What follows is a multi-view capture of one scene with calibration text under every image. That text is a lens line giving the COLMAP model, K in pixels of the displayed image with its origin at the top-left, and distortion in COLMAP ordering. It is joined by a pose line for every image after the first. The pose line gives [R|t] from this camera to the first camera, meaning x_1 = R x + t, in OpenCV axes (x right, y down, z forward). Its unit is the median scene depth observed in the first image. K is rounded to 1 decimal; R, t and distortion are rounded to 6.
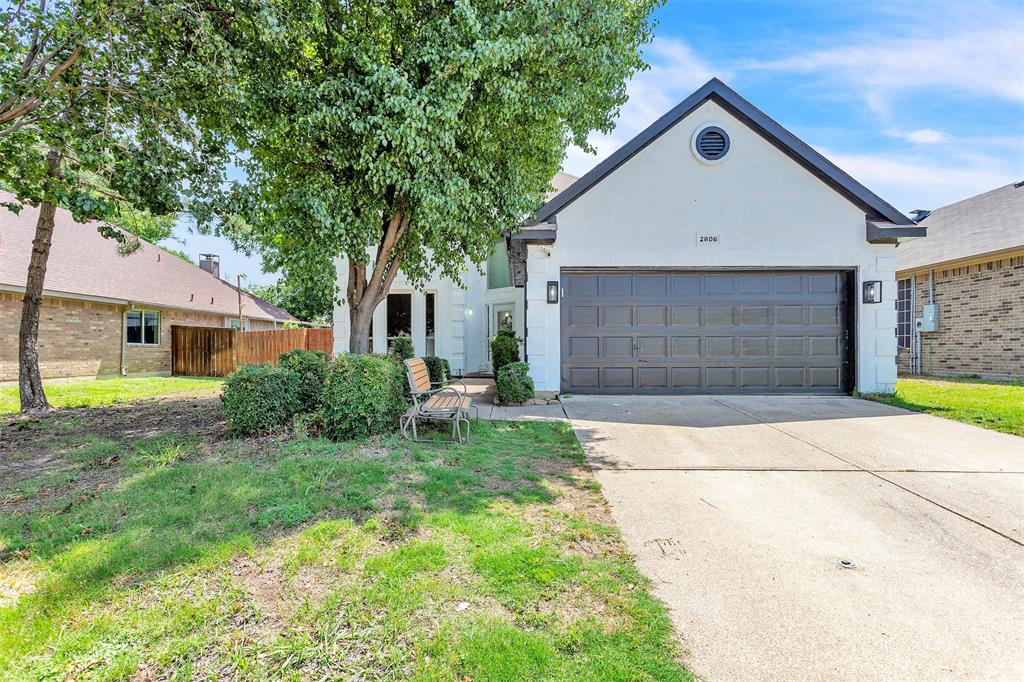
lens RADIAL K [[495.6, 0, 512.0], [0, 495.6, 341.0], [0, 0, 1]] dist [-0.000333, -0.000078]
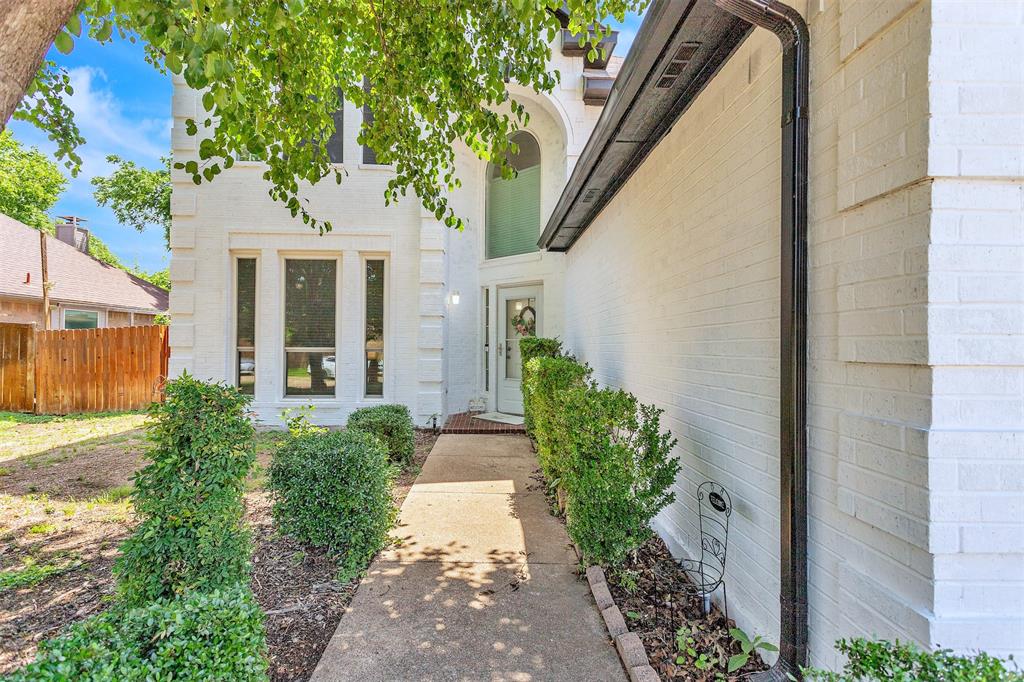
lens RADIAL K [[495.6, 0, 512.0], [0, 495.6, 341.0], [0, 0, 1]] dist [-0.000333, -0.000078]
pose [[0.997901, 0.011481, 0.063739, -0.057062], [-0.011737, 0.999924, 0.003643, -0.017258], [-0.063693, -0.004383, 0.997960, 0.474833]]
